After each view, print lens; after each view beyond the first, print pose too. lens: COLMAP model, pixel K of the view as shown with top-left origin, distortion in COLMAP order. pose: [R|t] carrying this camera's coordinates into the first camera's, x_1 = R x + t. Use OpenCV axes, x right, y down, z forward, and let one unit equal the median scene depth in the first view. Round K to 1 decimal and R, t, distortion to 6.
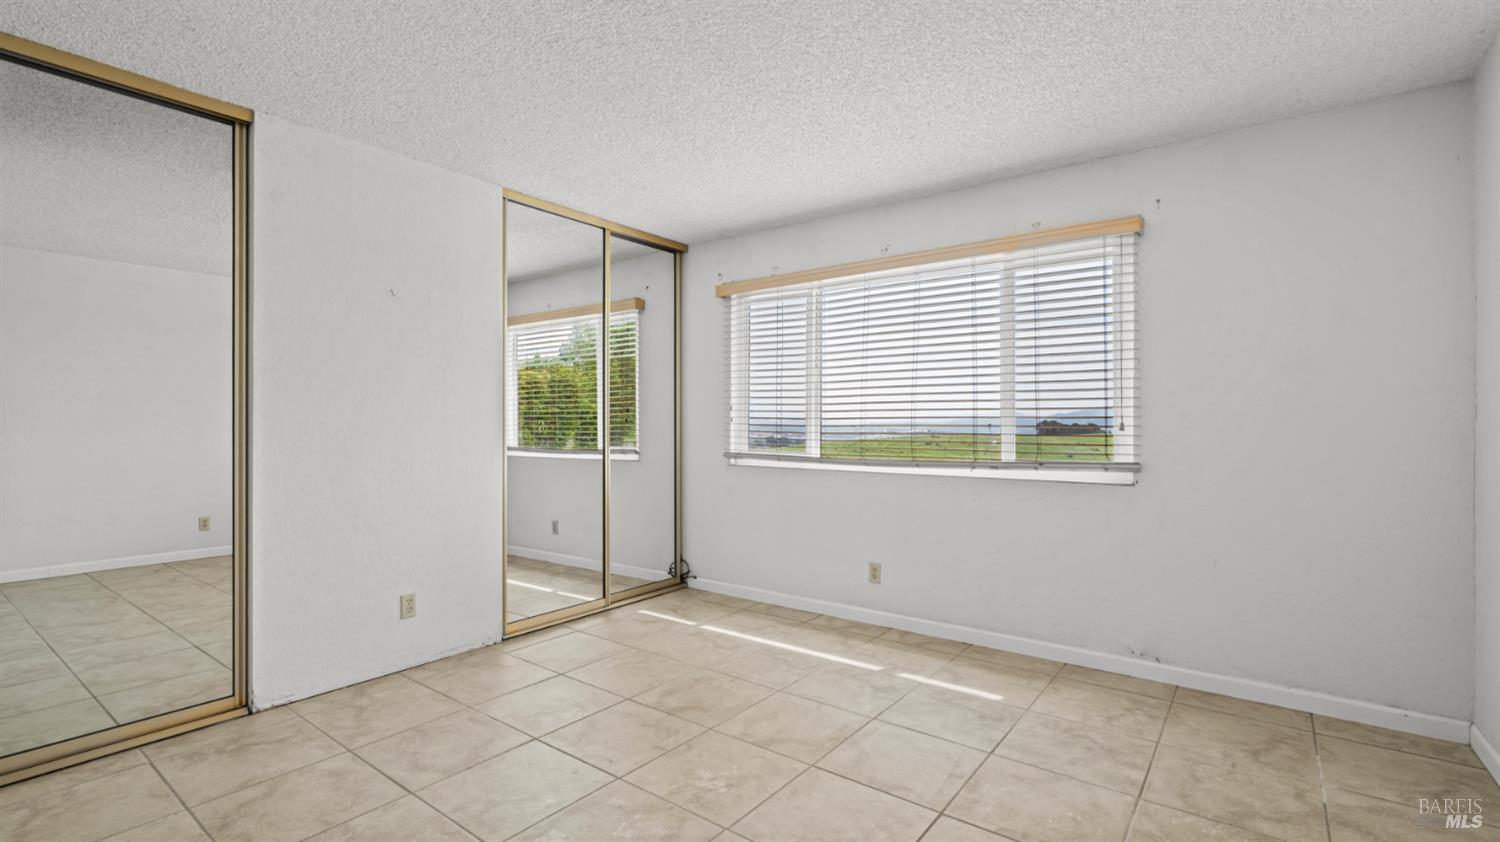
lens RADIAL K [[679.2, 0, 750.3], [0, 679.2, 409.5], [0, 0, 1]] dist [-0.009227, 0.006298]
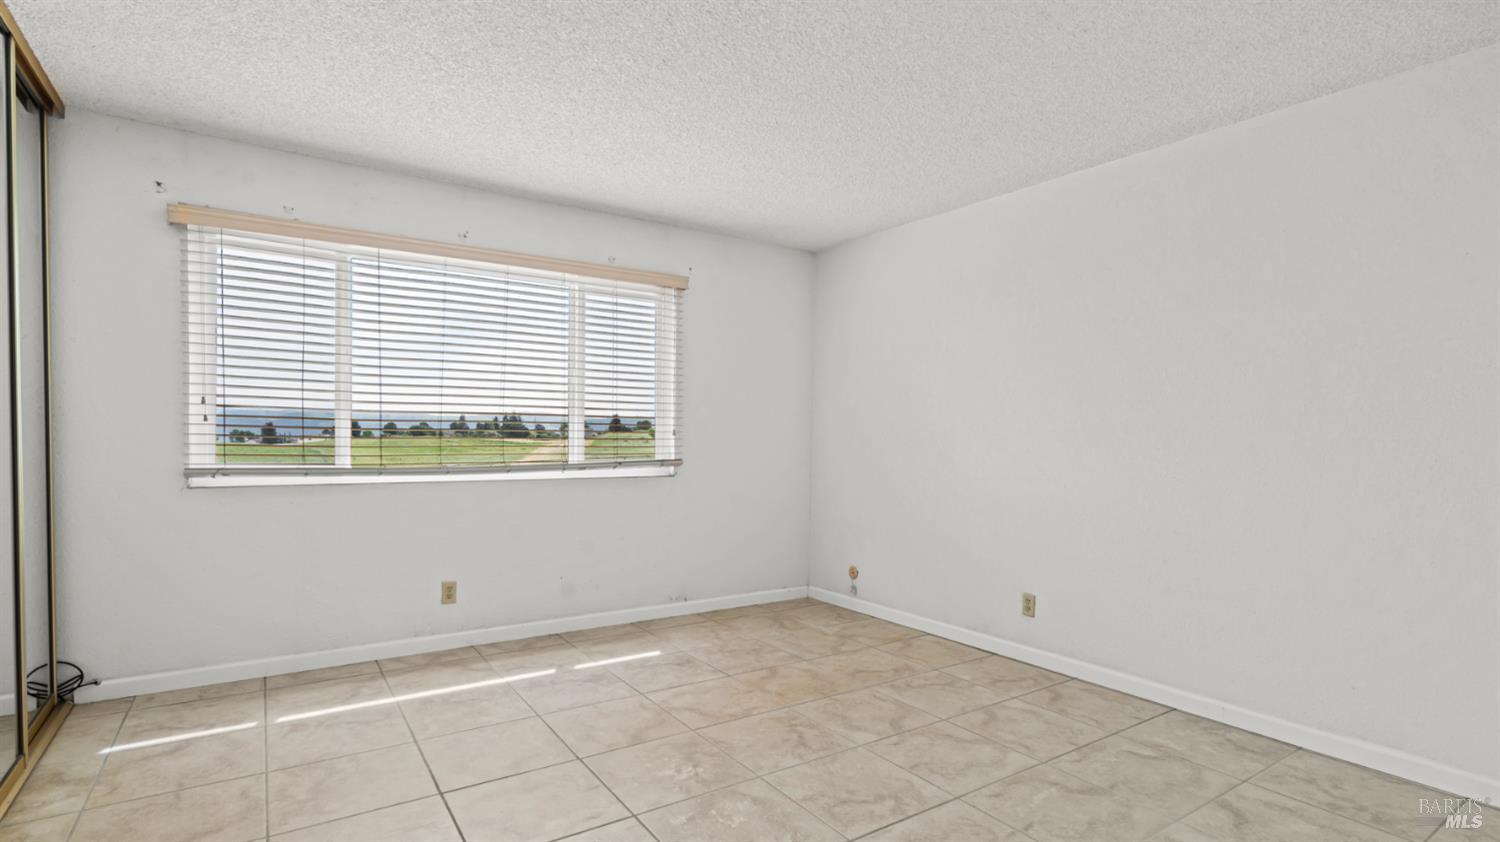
lens RADIAL K [[733.1, 0, 759.3], [0, 733.1, 434.0], [0, 0, 1]] dist [-0.000340, 0.000290]
pose [[0.308881, 0.000831, 0.951100, -0.686244], [-0.030892, 0.999481, 0.009160, 0.009217], [-0.950599, -0.032211, 0.308747, 0.348282]]
